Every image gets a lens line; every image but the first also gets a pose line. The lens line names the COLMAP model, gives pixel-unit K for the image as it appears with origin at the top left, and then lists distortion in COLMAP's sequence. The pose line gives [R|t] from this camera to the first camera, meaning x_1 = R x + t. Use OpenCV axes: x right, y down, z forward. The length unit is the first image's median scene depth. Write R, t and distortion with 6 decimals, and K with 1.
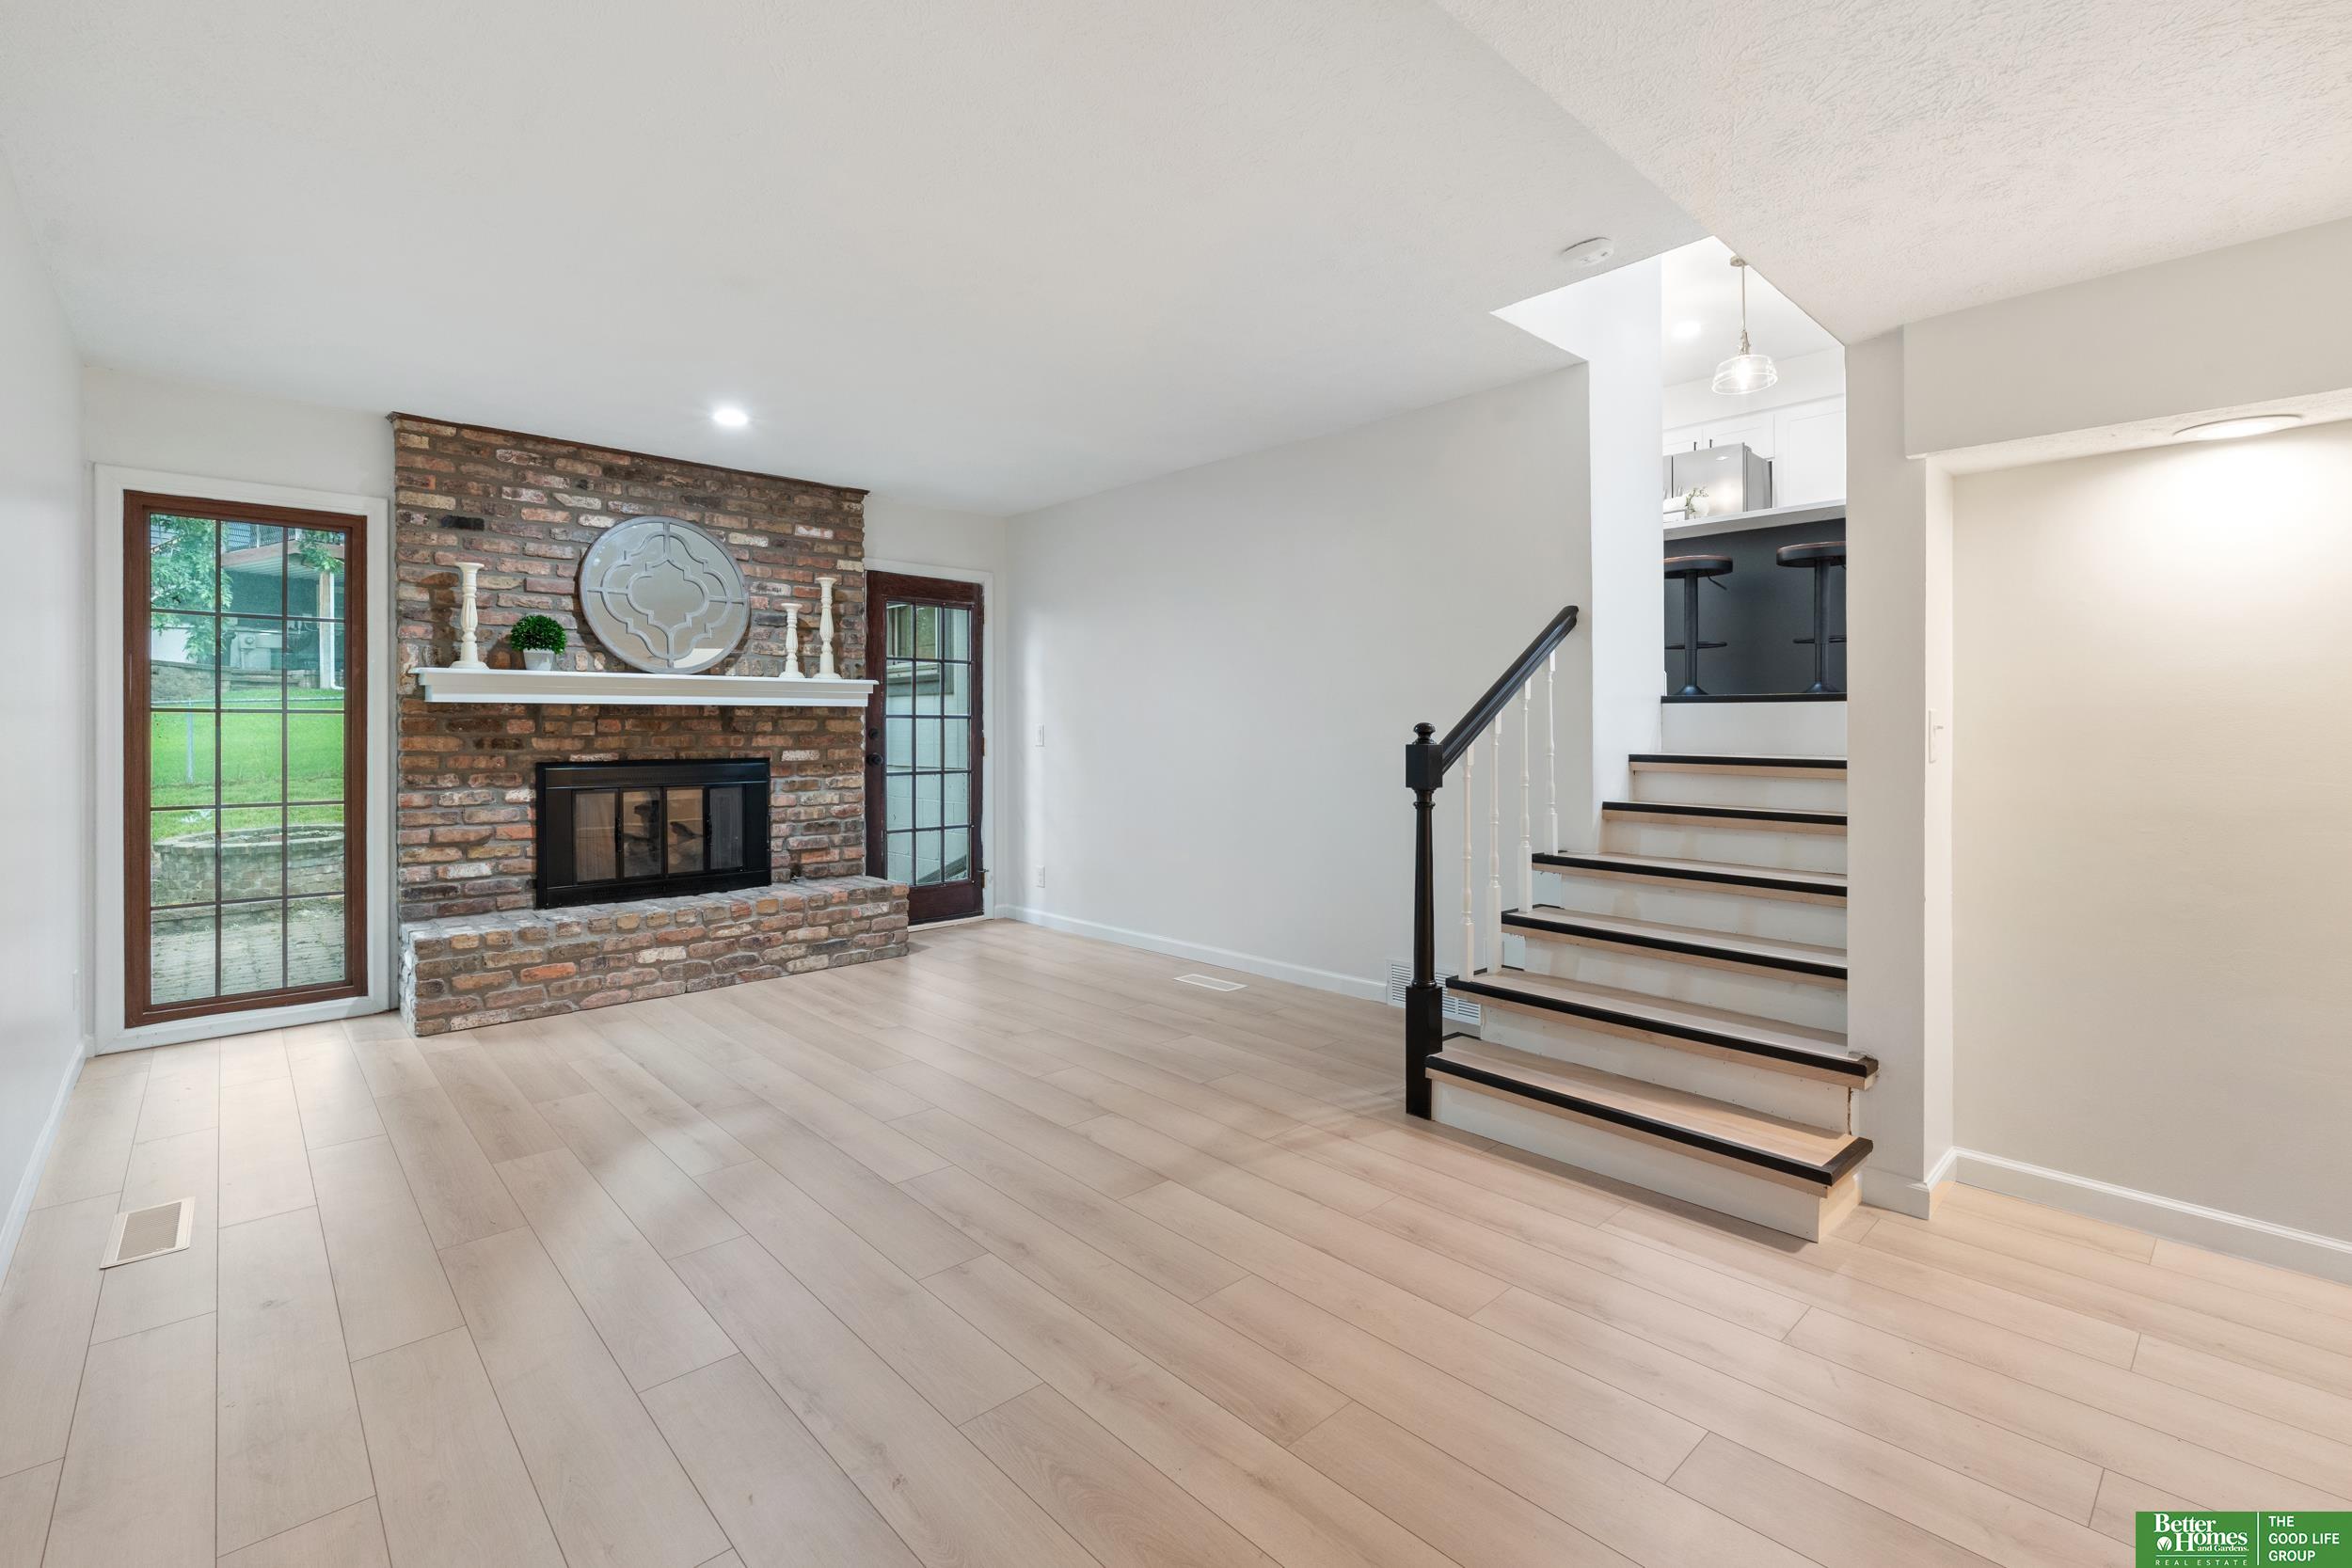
lens RADIAL K [[1047.4, 0, 1172.9], [0, 1047.4, 721.4], [0, 0, 1]] dist [-0.005467, 0.000595]
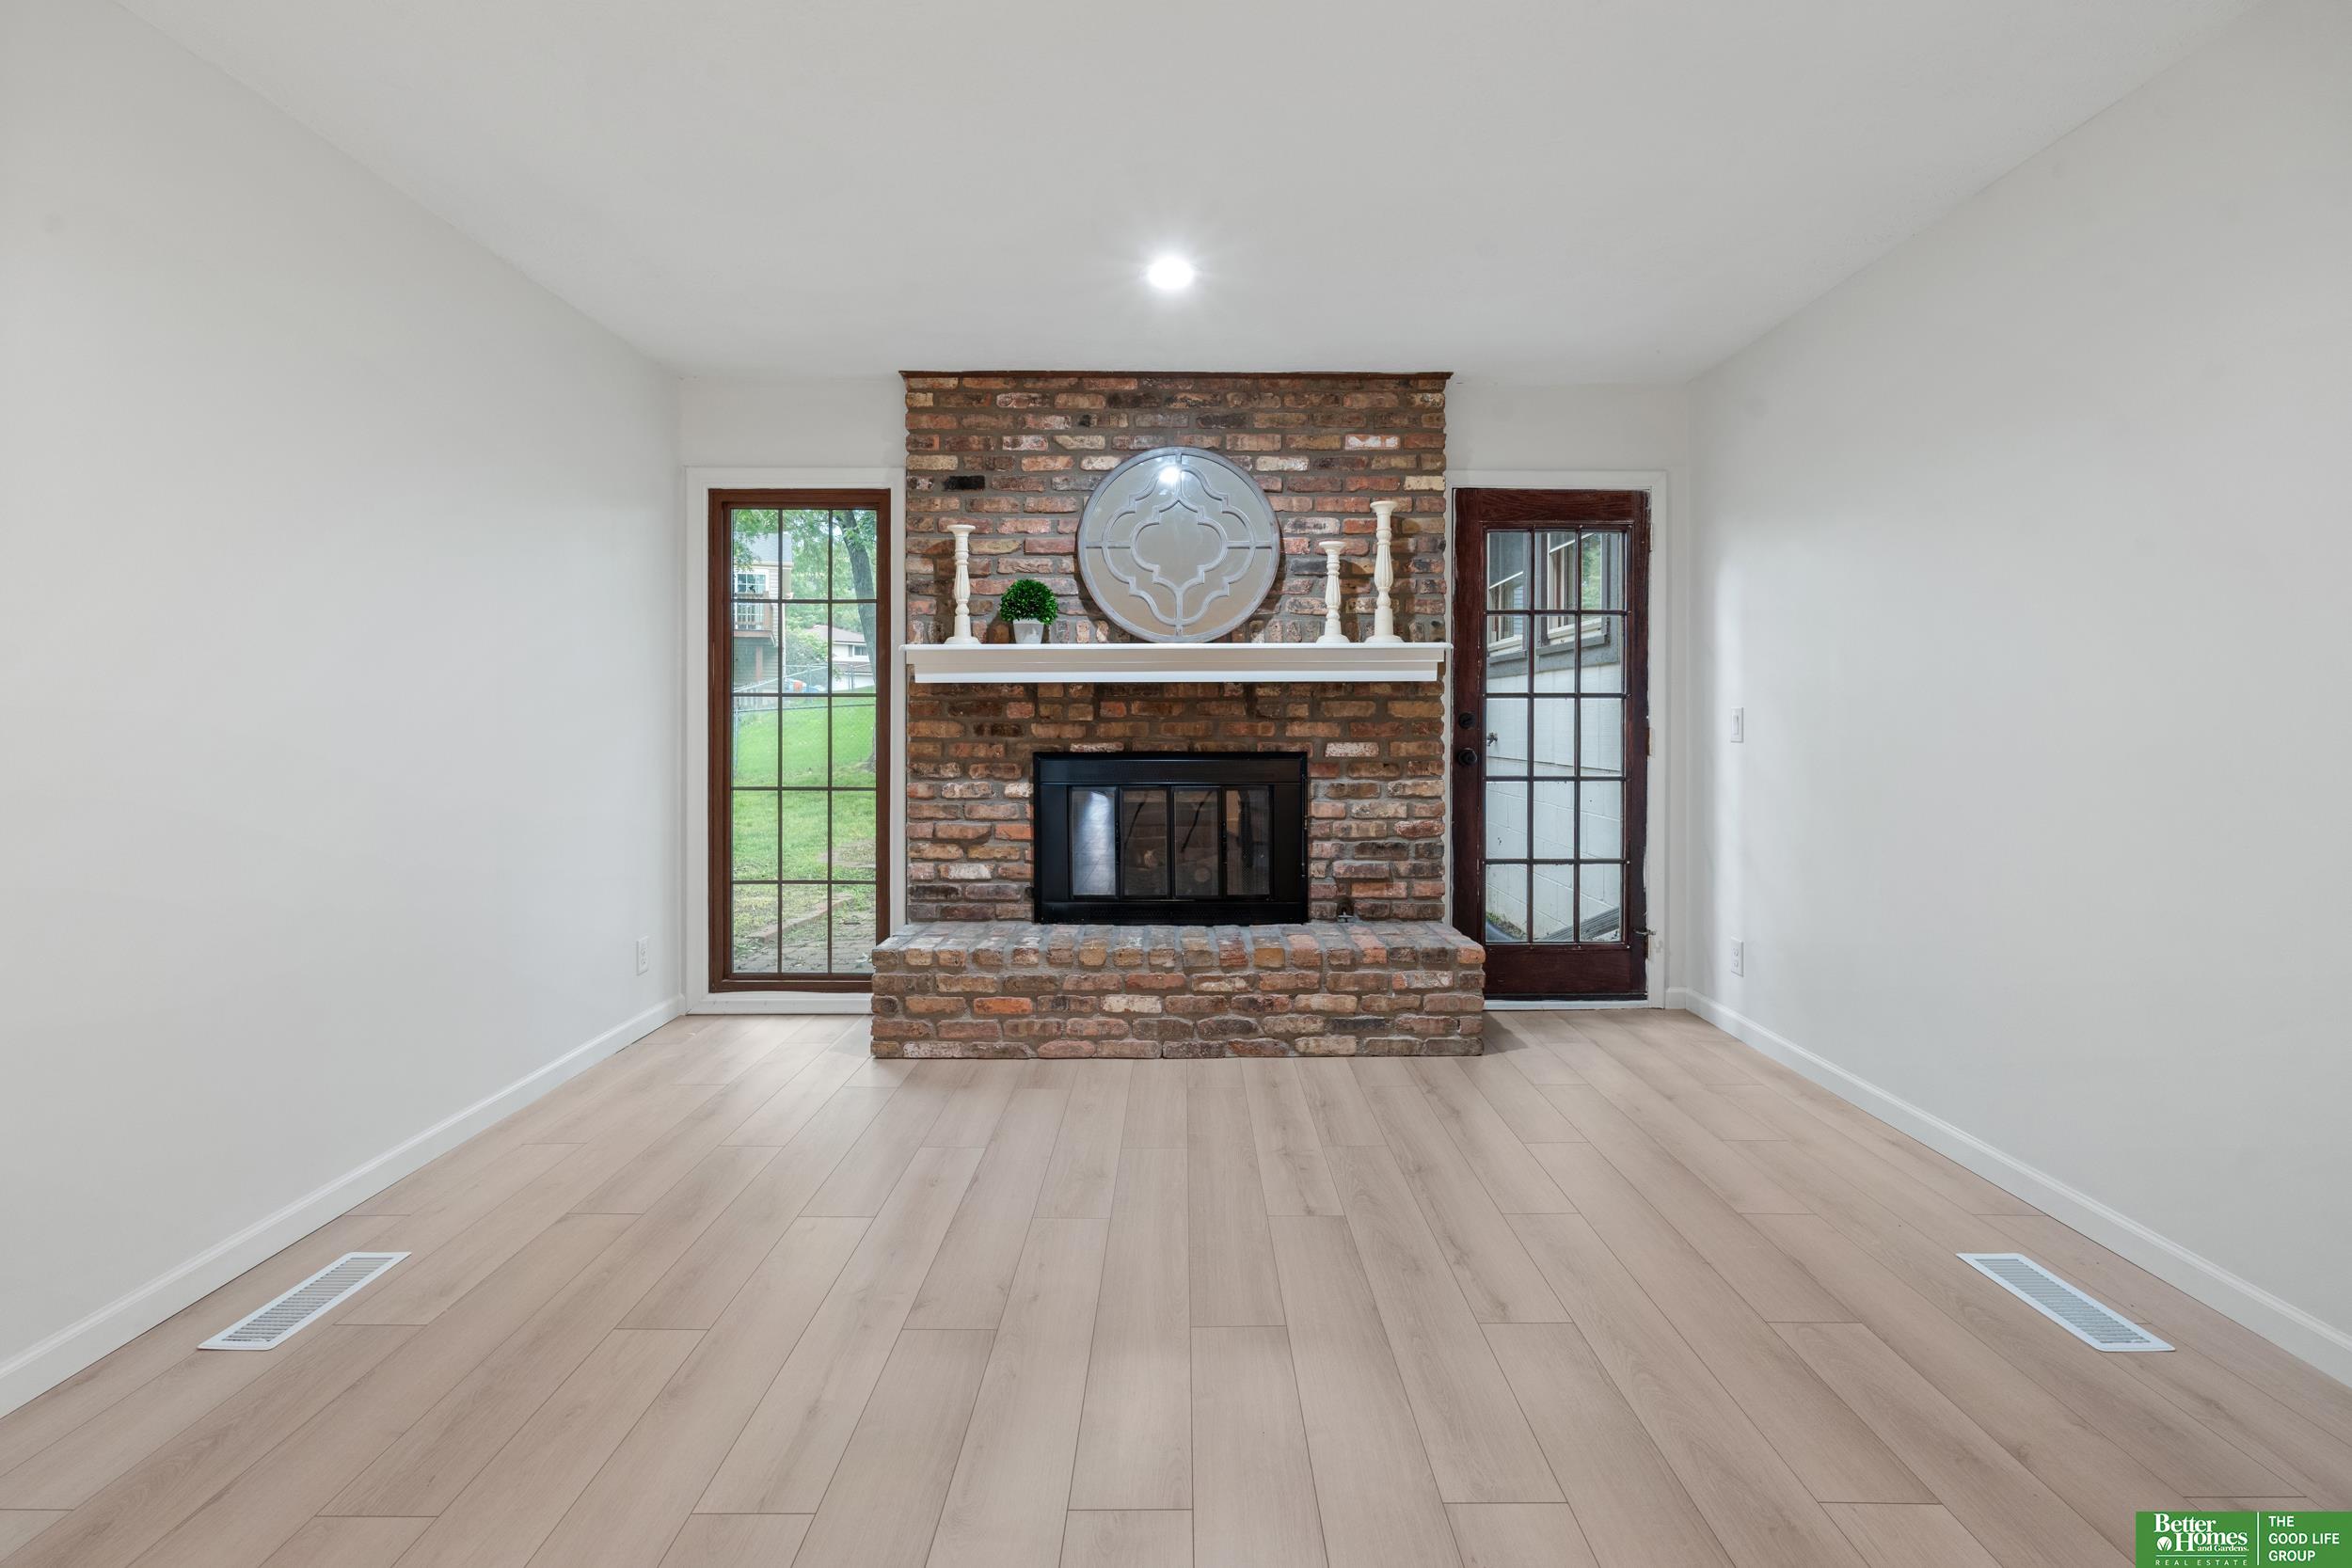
lens RADIAL K [[1047.4, 0, 1172.9], [0, 1047.4, 721.4], [0, 0, 1]] dist [-0.005467, 0.000595]
pose [[0.733580, 0.004861, -0.679586, 0.056904], [0.003739, 0.999930, 0.011188, 0.004584], [0.679593, -0.010748, 0.733511, 0.423383]]
